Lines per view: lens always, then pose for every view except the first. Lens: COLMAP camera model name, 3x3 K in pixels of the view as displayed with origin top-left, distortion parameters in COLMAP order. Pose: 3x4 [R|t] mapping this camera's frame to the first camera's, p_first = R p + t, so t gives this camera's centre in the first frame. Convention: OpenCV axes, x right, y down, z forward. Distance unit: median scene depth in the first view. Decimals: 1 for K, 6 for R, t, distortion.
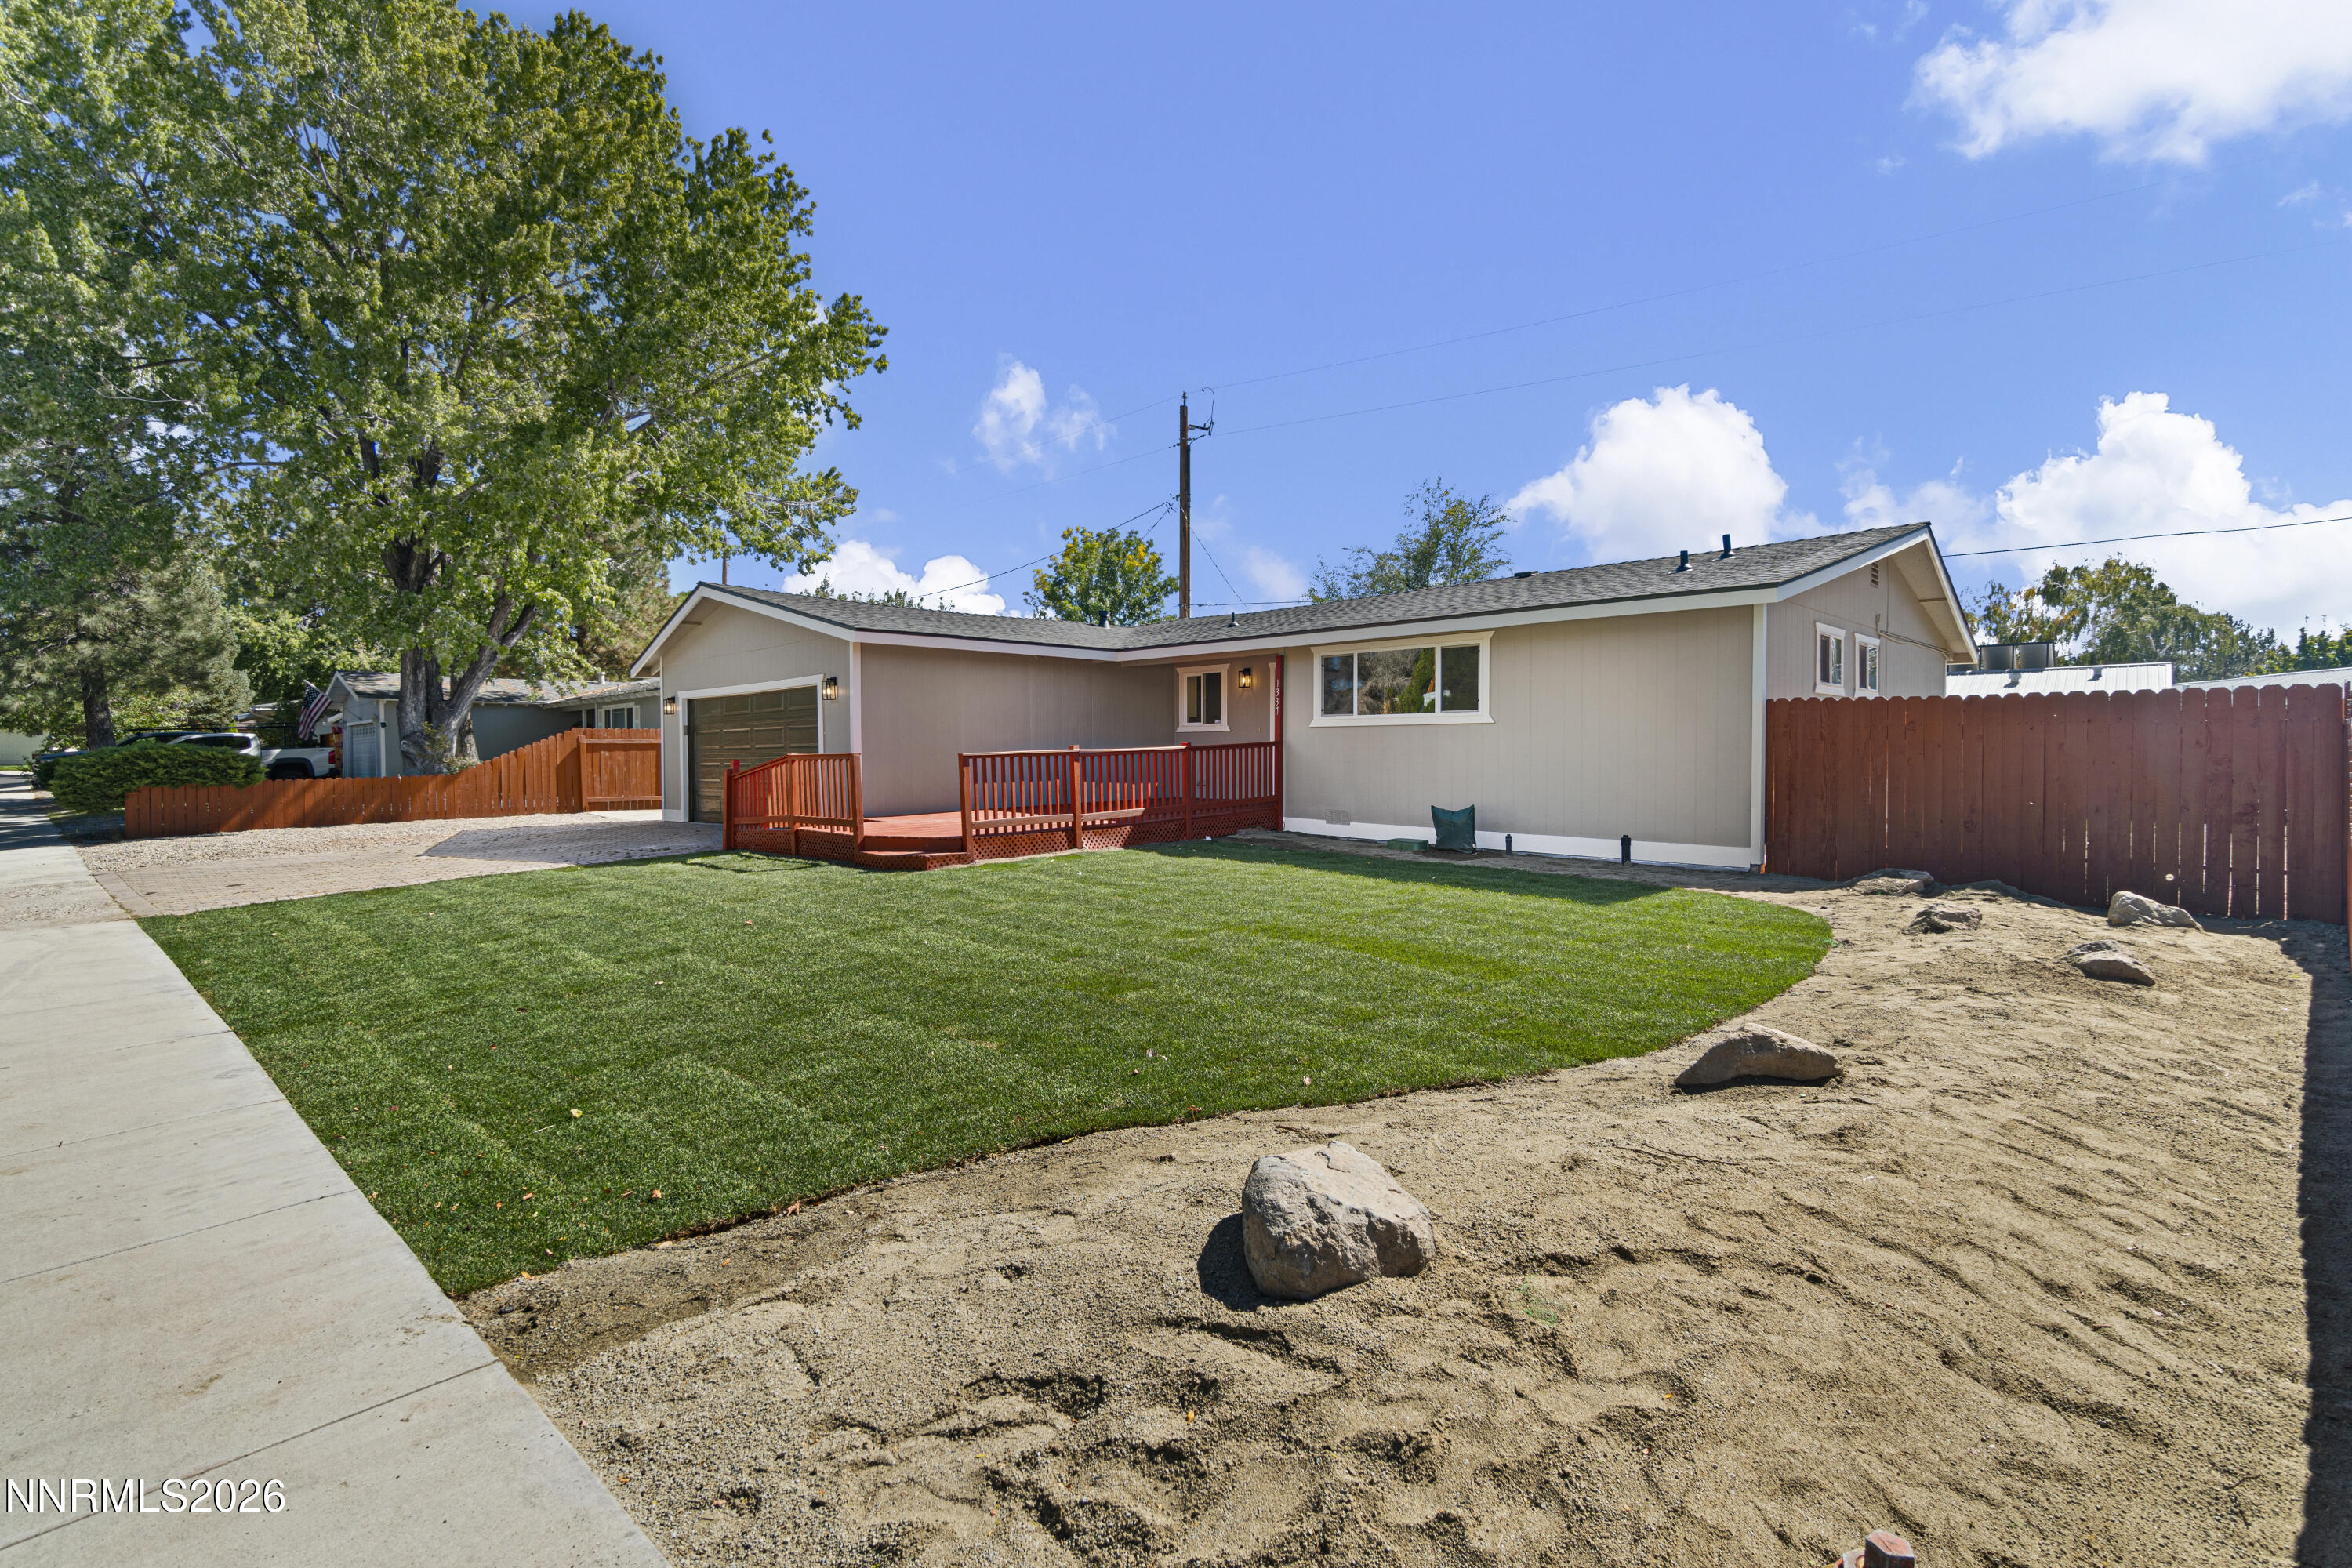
lens RADIAL K [[1065.2, 0, 1176.0], [0, 1065.2, 784.0], [0, 0, 1]] dist [0.000628, 0.000025]
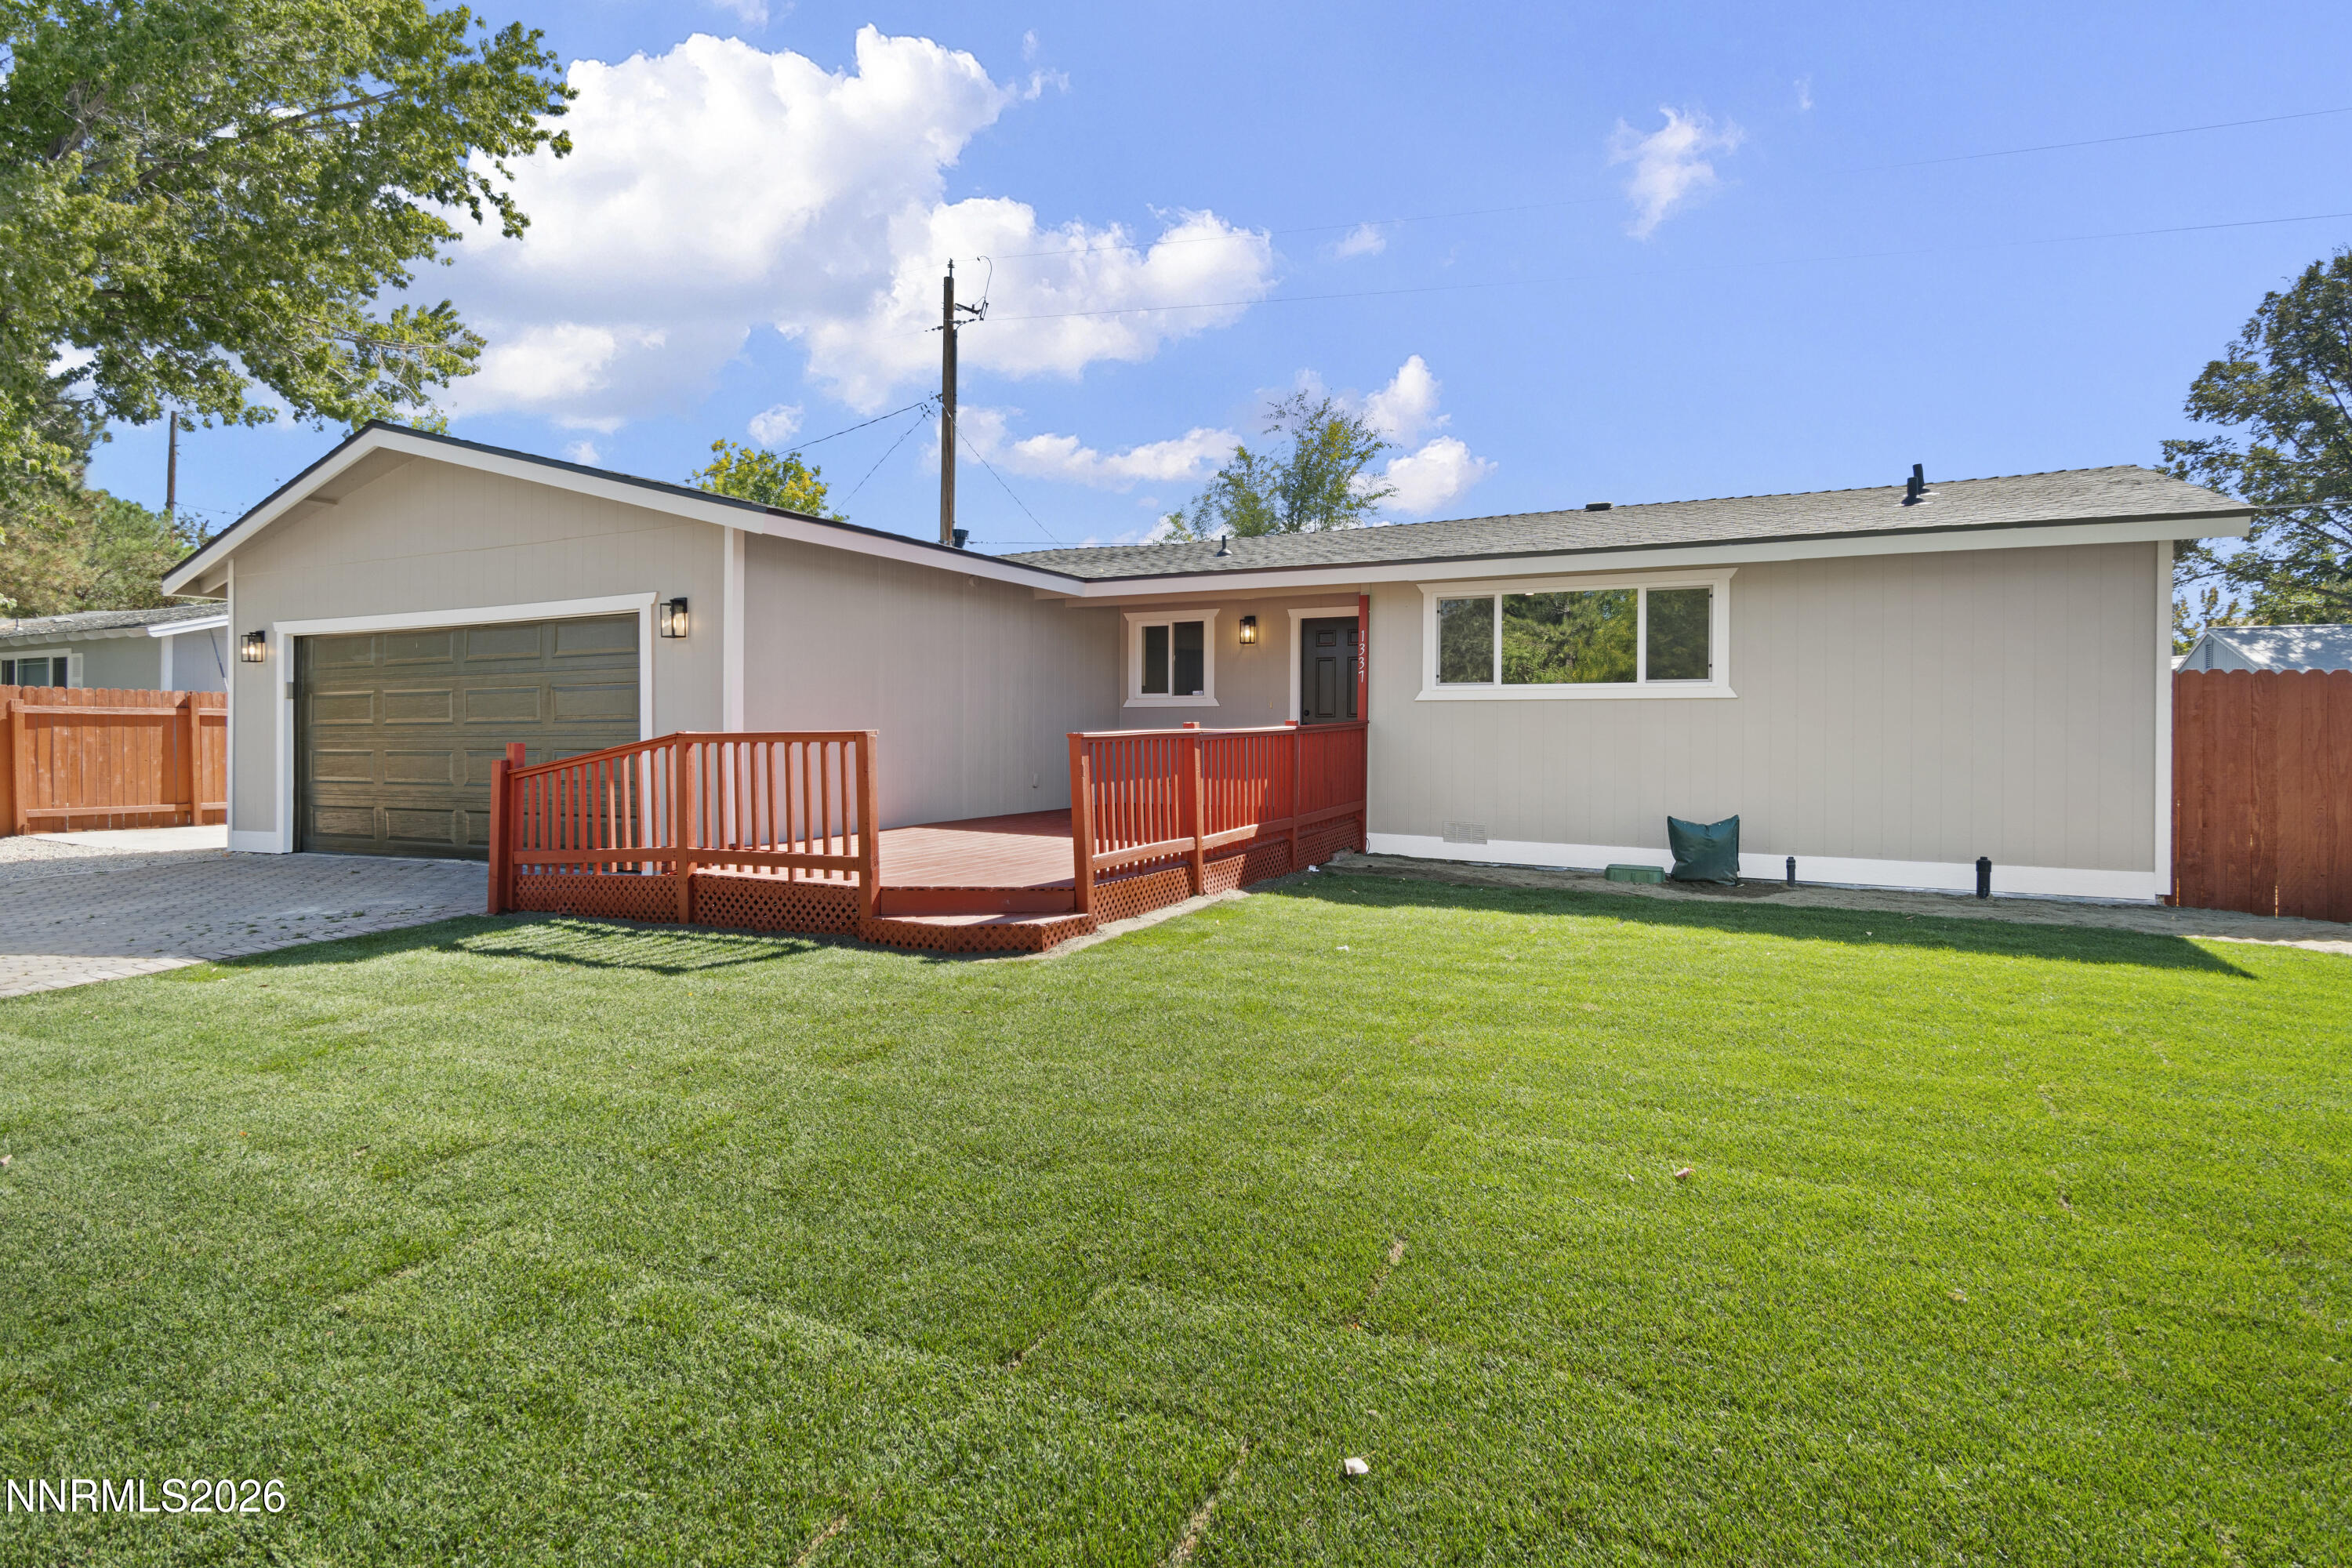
lens RADIAL K [[1261.9, 0, 1176.8], [0, 1261.9, 751.9], [0, 0, 1]] dist [-0.003527, -0.000052]
pose [[0.953901, 0.004919, 0.300082, -0.224289], [0.001210, 0.999795, -0.020236, -0.003688], [-0.300120, 0.019666, 0.953699, 0.232755]]
